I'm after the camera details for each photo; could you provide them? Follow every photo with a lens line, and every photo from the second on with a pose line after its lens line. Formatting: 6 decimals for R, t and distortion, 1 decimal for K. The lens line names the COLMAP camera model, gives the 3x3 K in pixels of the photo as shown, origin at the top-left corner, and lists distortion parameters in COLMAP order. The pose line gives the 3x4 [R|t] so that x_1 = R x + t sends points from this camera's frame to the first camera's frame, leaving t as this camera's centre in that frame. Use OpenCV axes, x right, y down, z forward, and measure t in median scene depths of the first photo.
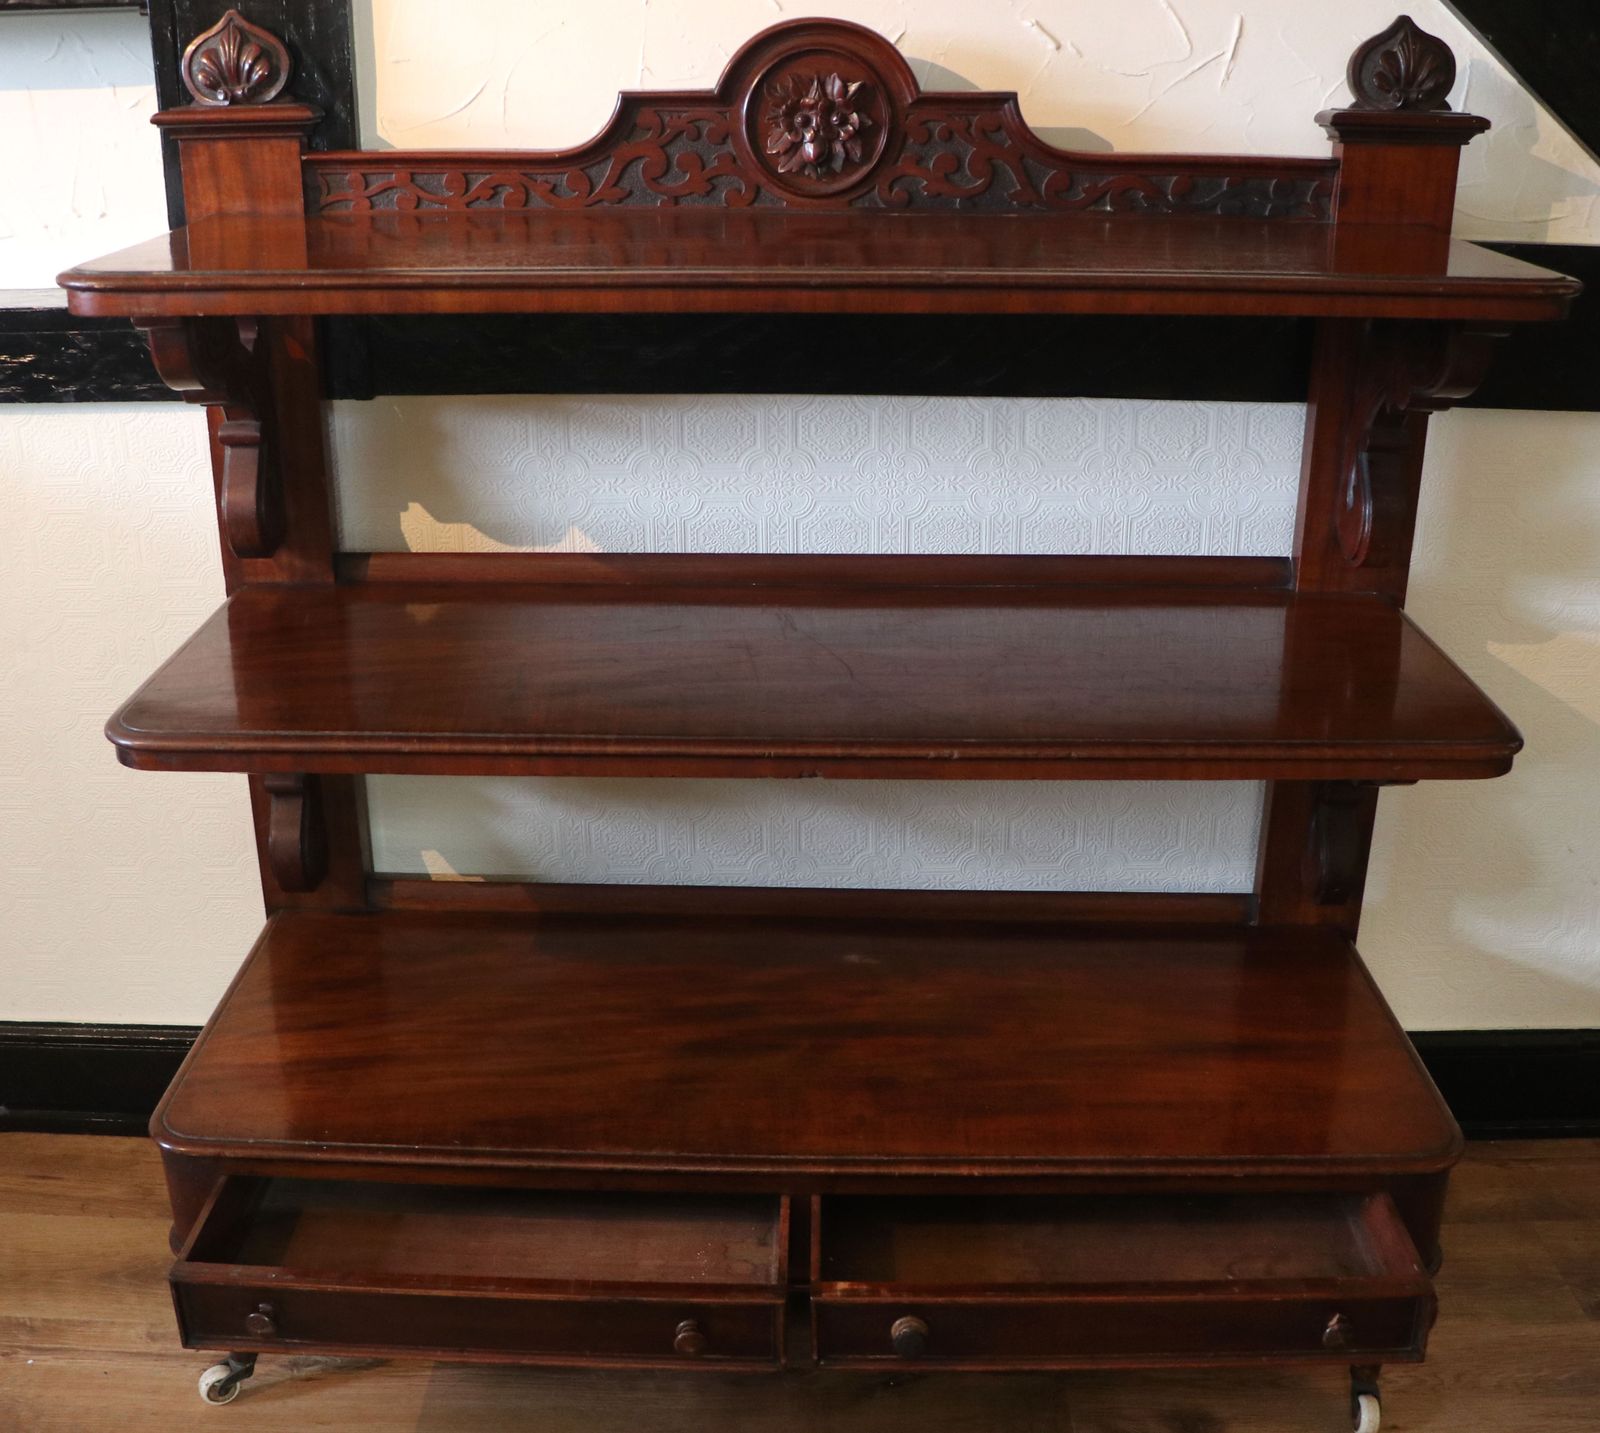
lens RADIAL K [[1998.3, 0, 787.7], [0, 1998.3, 807.6], [0, 0, 1]] dist [-0.130117, 0.000000]
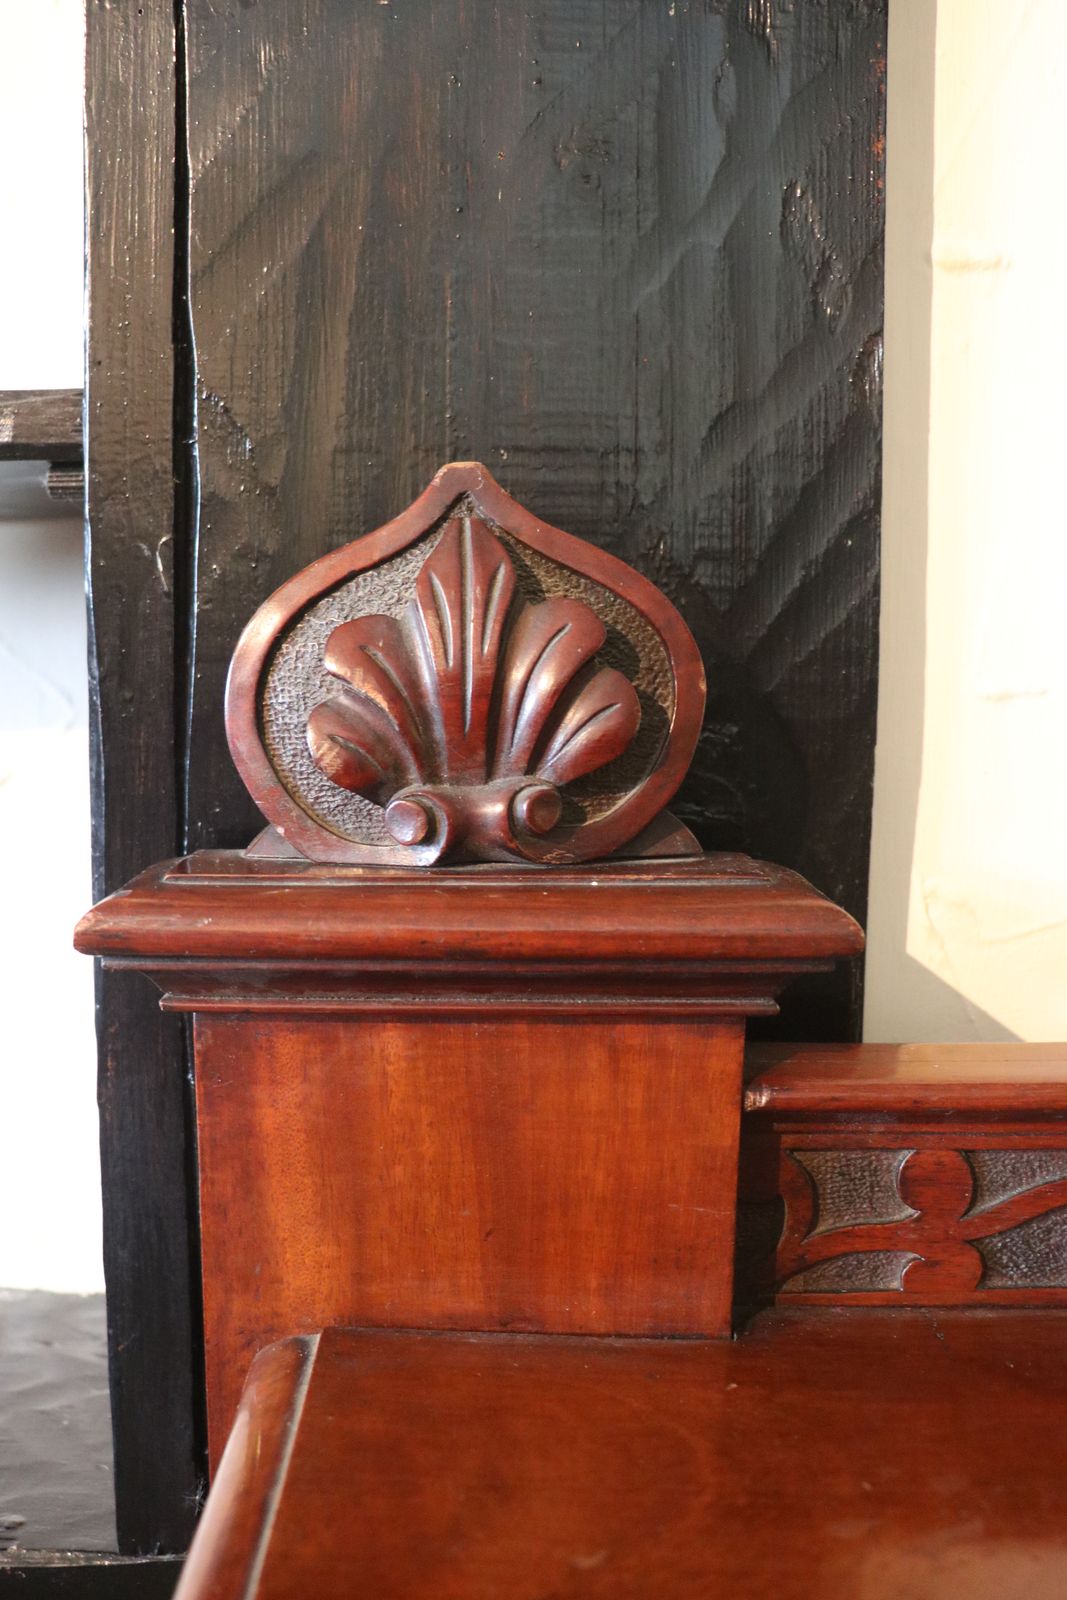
lens RADIAL K [[1434.5, 0, 529.8], [0, 1434.5, 793.5], [0, 0, 1]] dist [-0.041621, -0.025038]
pose [[0.999982, 0.002968, 0.005151, -0.273261], [-0.001324, 0.955872, -0.293780, -0.316147], [-0.005796, 0.293768, 0.955859, 0.826988]]
